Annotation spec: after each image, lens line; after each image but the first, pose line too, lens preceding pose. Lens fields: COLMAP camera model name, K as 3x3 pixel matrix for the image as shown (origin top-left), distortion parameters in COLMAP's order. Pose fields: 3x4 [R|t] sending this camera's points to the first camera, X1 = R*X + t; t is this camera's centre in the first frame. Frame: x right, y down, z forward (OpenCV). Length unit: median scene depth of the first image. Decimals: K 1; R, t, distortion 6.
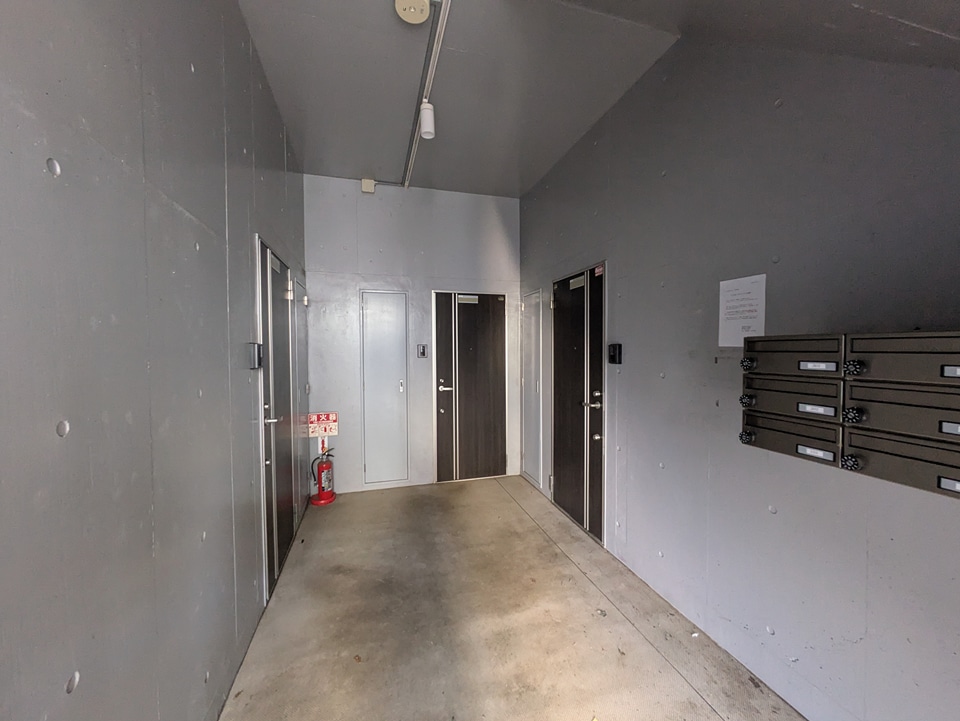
lens RADIAL K [[379.1, 0, 481.6], [0, 379.1, 357.8], [0, 0, 1]] dist [0.000058, 0.000303]
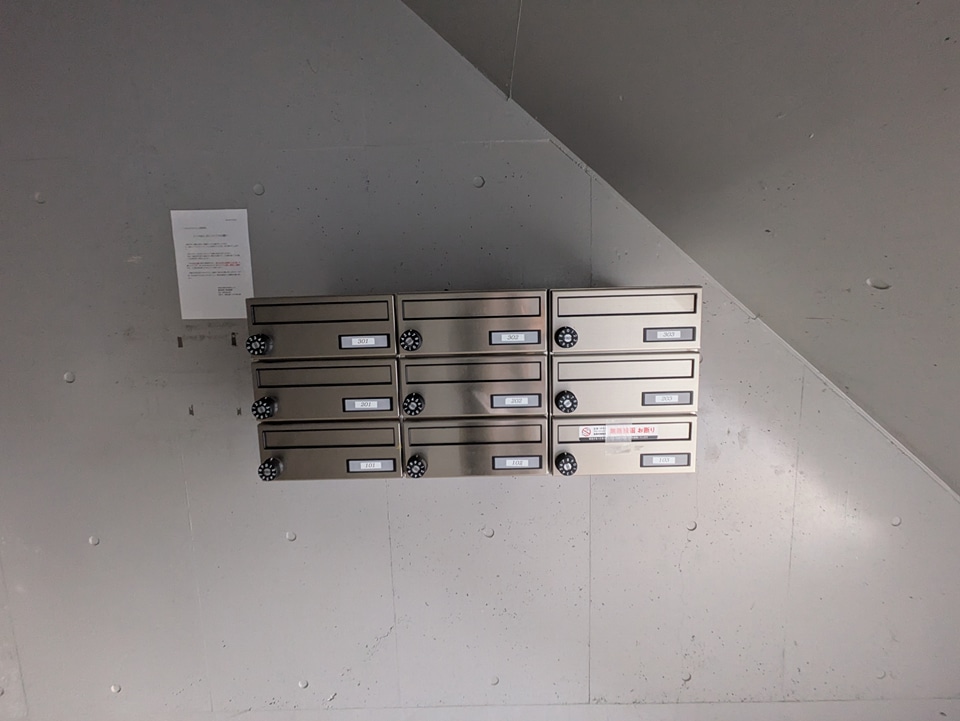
lens RADIAL K [[379.1, 0, 481.6], [0, 379.1, 357.8], [0, 0, 1]] dist [0.000058, 0.000303]
pose [[0.293744, -0.109554, 0.949585, 0.255226], [0.052666, 0.993756, 0.098358, -0.004383], [-0.954432, 0.021118, 0.297680, 0.509368]]
